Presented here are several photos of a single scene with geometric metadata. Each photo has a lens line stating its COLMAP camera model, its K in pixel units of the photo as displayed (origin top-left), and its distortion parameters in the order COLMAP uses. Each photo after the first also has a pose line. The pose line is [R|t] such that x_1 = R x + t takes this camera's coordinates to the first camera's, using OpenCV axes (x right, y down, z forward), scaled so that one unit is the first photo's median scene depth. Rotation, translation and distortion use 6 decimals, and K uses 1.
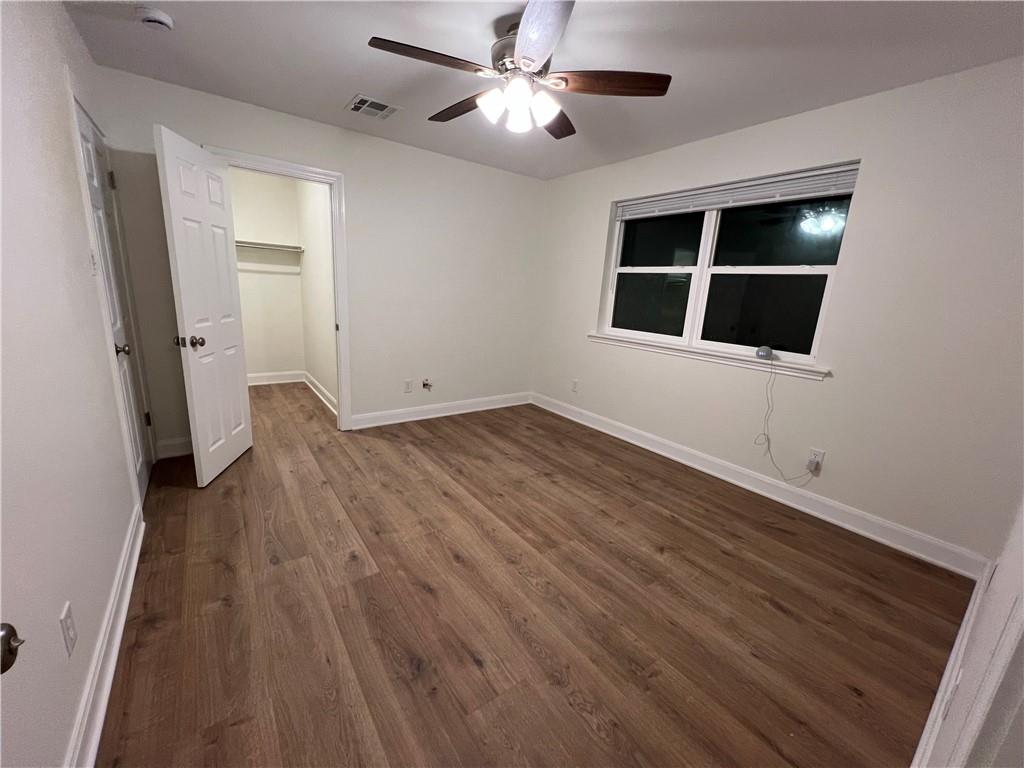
lens RADIAL K [[409.7, 0, 512.0], [0, 409.7, 384.0], [0, 0, 1]] dist [-0.000255, 0.000000]
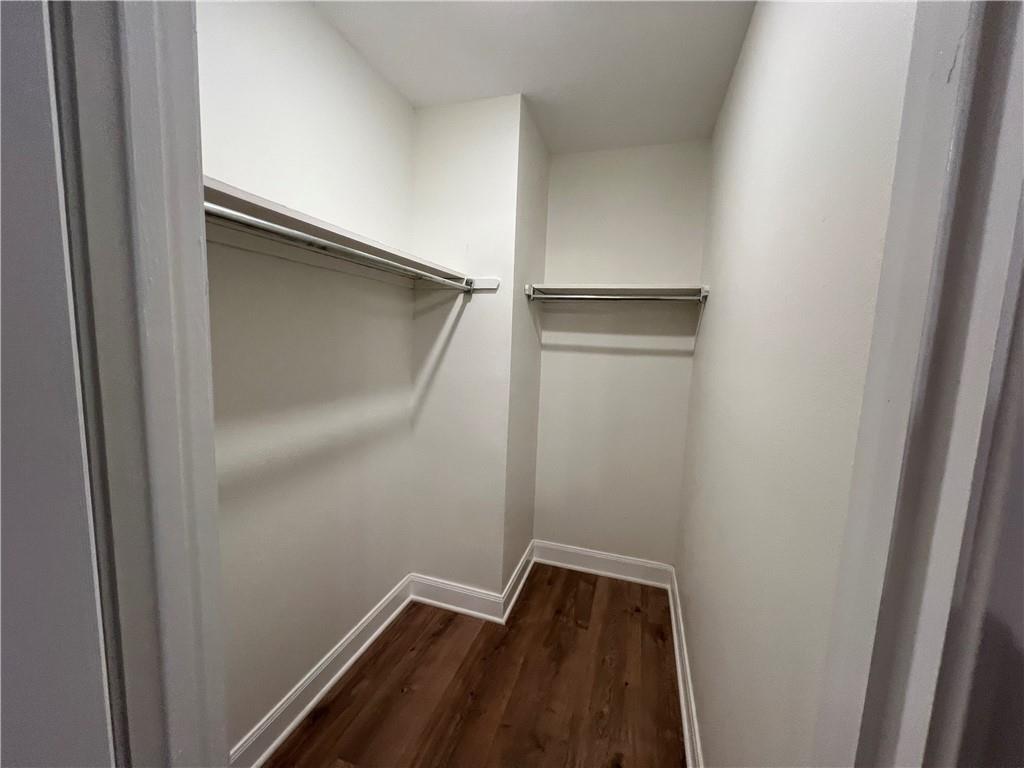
lens RADIAL K [[409.7, 0, 512.0], [0, 409.7, 384.0], [0, 0, 1]] dist [-0.000255, 0.000000]
pose [[0.590516, 0.059441, -0.804834, -0.297593], [-0.192568, 0.978855, -0.068996, -0.180511], [0.783714, 0.195728, 0.589476, 0.637181]]
